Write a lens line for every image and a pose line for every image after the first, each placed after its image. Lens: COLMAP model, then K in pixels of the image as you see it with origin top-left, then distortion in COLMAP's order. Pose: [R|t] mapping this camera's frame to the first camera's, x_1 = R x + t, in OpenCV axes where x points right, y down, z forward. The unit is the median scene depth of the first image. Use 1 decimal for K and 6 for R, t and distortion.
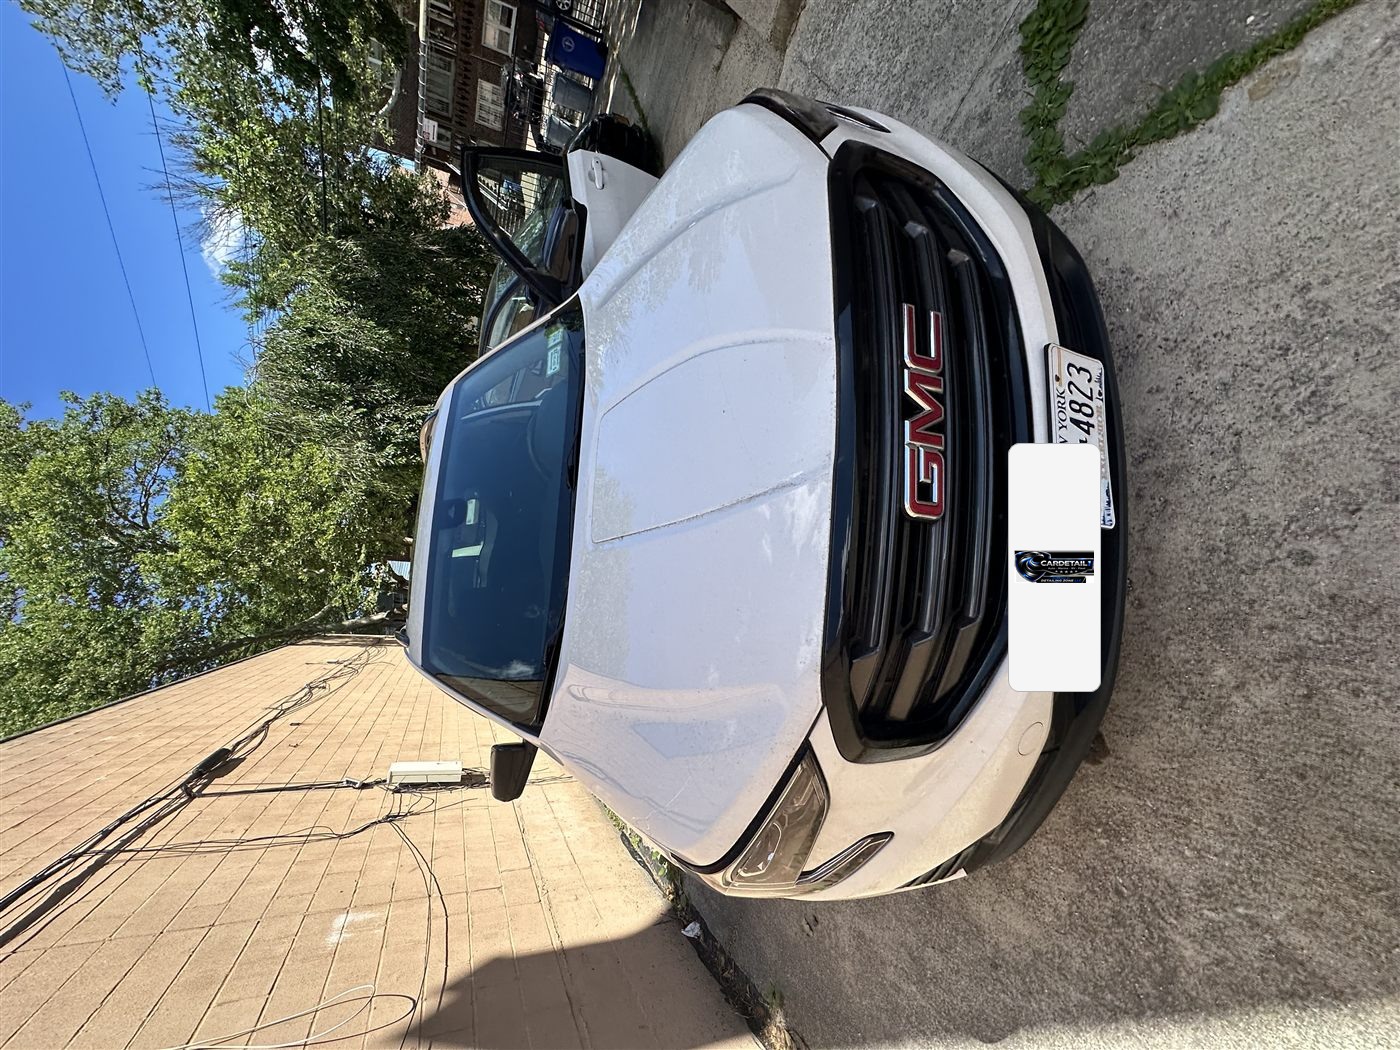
lens RADIAL K [[564.2, 0, 698.9], [0, 564.2, 520.9], [0, 0, 1]] dist [0.001991, 0.000461]
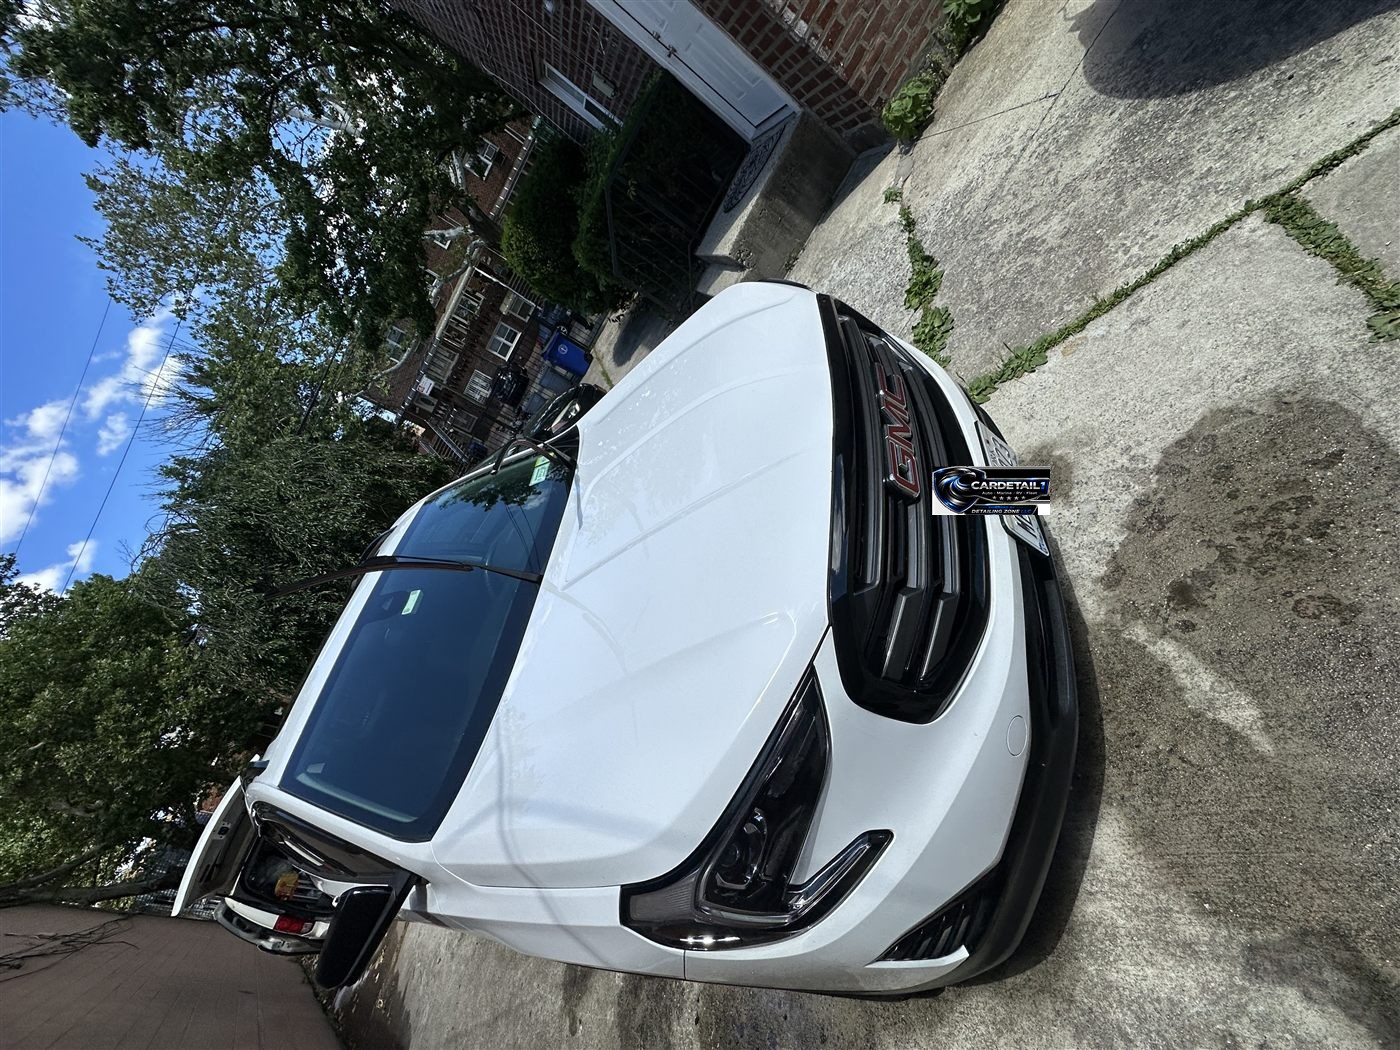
lens RADIAL K [[553.0, 0, 701.3], [0, 553.0, 522.2], [0, 0, 1]] dist [0.000023, -0.000246]
pose [[0.978975, 0.162320, 0.123530, -0.114665], [-0.088441, 0.883492, -0.460022, 0.463016], [-0.183808, 0.439426, 0.879272, 0.054074]]
